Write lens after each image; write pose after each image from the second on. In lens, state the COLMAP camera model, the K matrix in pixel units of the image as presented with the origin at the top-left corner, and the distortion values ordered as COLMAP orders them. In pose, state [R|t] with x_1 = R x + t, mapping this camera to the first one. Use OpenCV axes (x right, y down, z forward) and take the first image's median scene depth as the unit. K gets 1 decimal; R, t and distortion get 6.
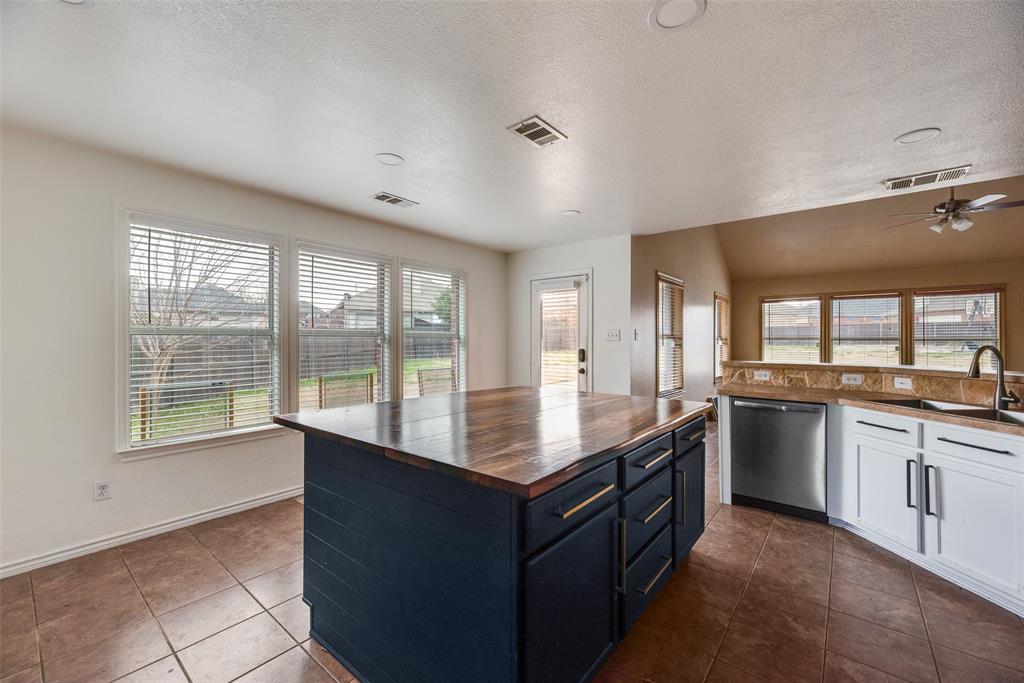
lens RADIAL K [[414.4, 0, 511.3], [0, 414.4, 338.2], [0, 0, 1]] dist [0.002905, 0.000415]
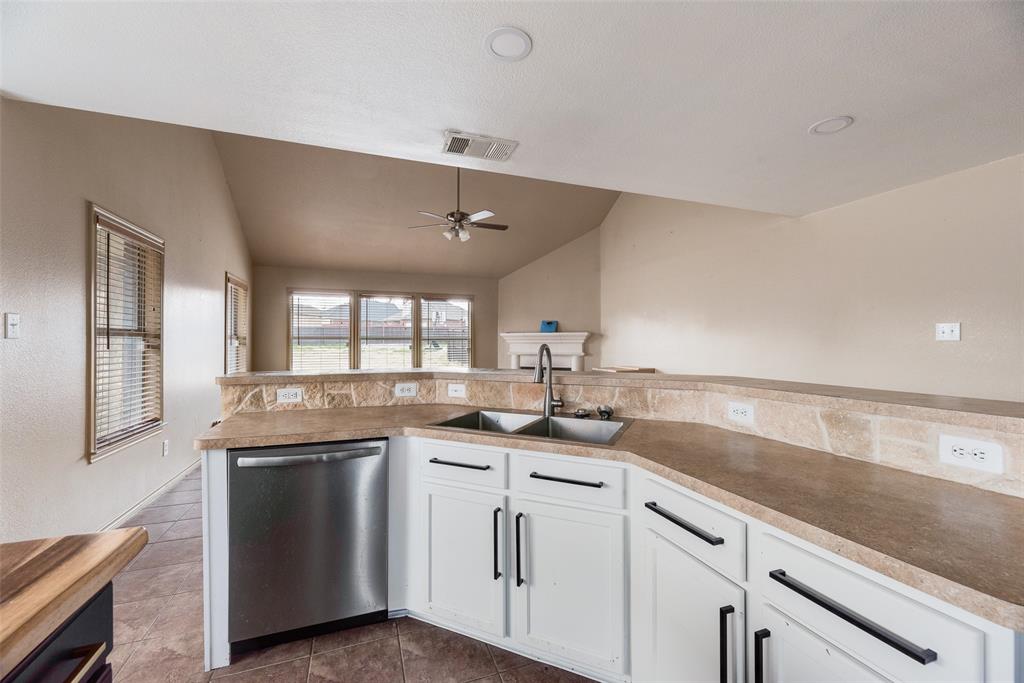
lens RADIAL K [[414.4, 0, 512.9], [0, 414.4, 339.0], [0, 0, 1]] dist [0.002905, 0.000415]
pose [[0.508222, 0.001355, 0.861225, 0.203817], [-0.003046, 0.999995, 0.000224, 0.004144], [-0.861221, -0.002738, 0.508224, 0.339798]]
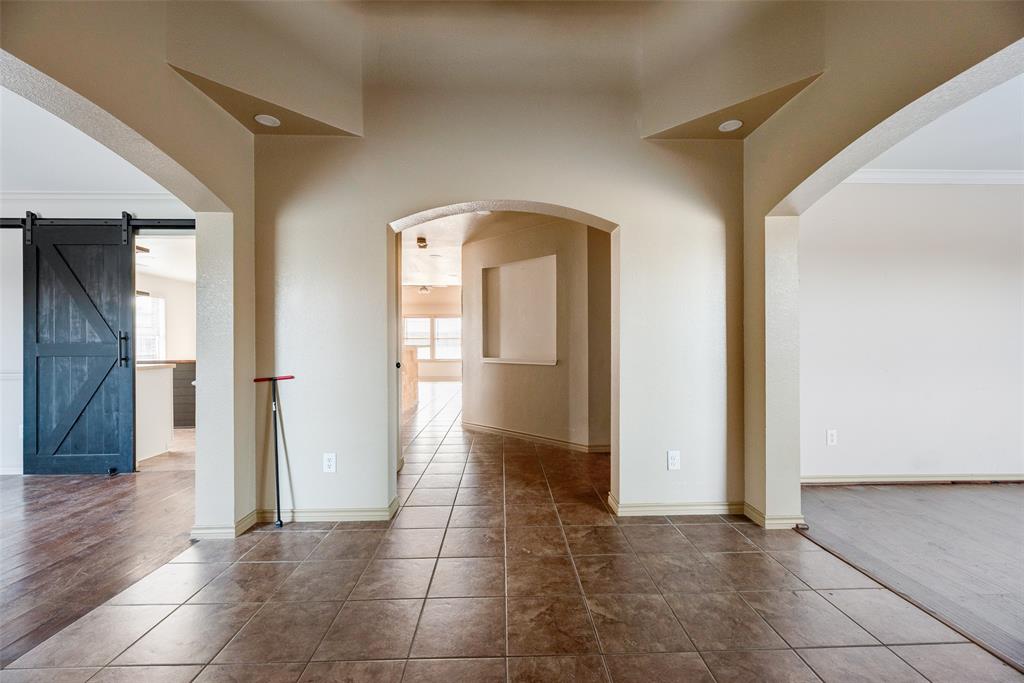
lens RADIAL K [[414.4, 0, 512.4], [0, 414.4, 345.6], [0, 0, 1]] dist [0.002905, 0.000415]
pose [[0.757128, -0.009434, 0.653198, -0.179363], [0.005330, 0.999952, 0.008264, 0.036829], [-0.653245, -0.002775, 0.757142, -1.280262]]
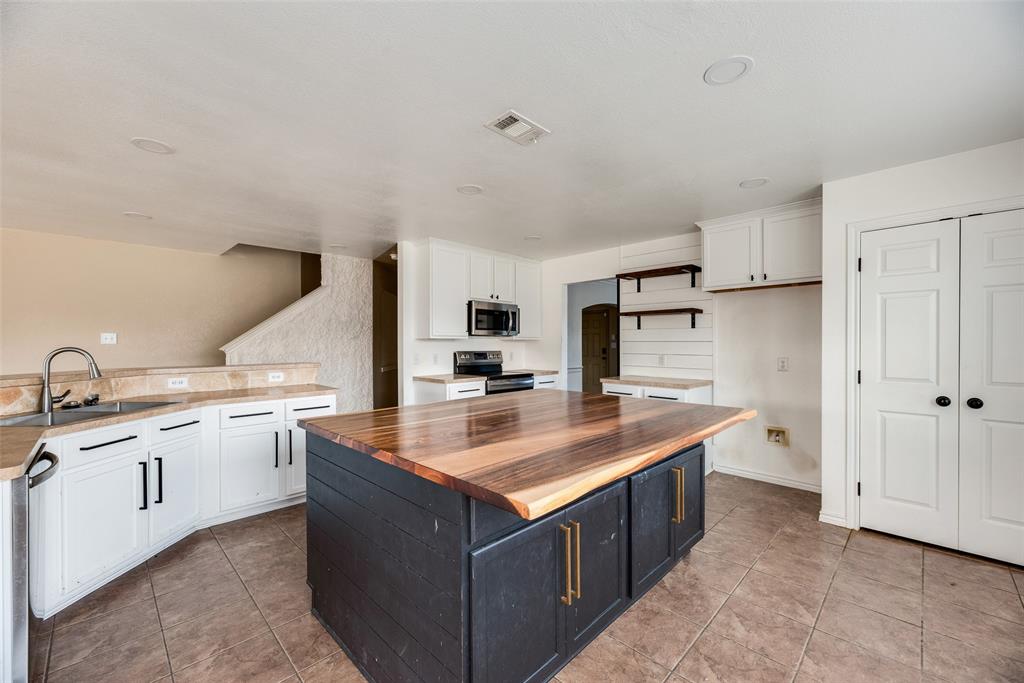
lens RADIAL K [[414.4, 0, 519.2], [0, 414.4, 343.0], [0, 0, 1]] dist [0.002905, 0.000415]
pose [[-0.995389, -0.001658, 0.095911, -0.026285], [-0.002108, 0.999987, -0.004589, 0.004915], [-0.095902, -0.004770, -0.995379, 1.049370]]
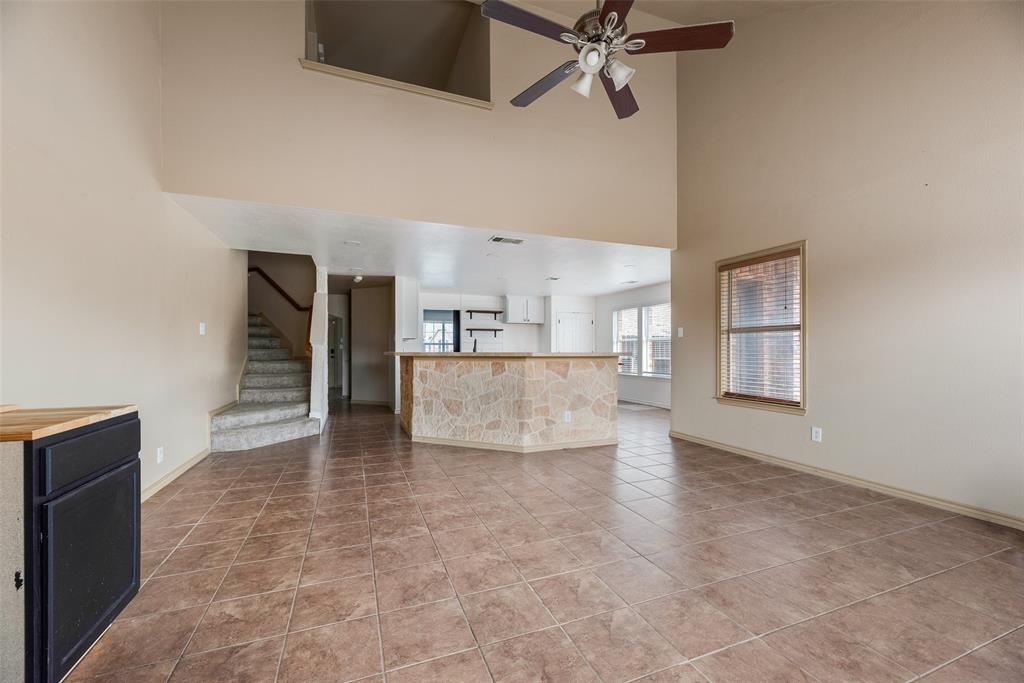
lens RADIAL K [[414.4, 0, 504.5], [0, 414.4, 346.3], [0, 0, 1]] dist [0.002905, 0.000415]
pose [[-0.497794, -0.010674, -0.867229, 1.702116], [0.004104, 0.999884, -0.014662, 0.049774], [0.867285, -0.010858, -0.497693, 1.227914]]
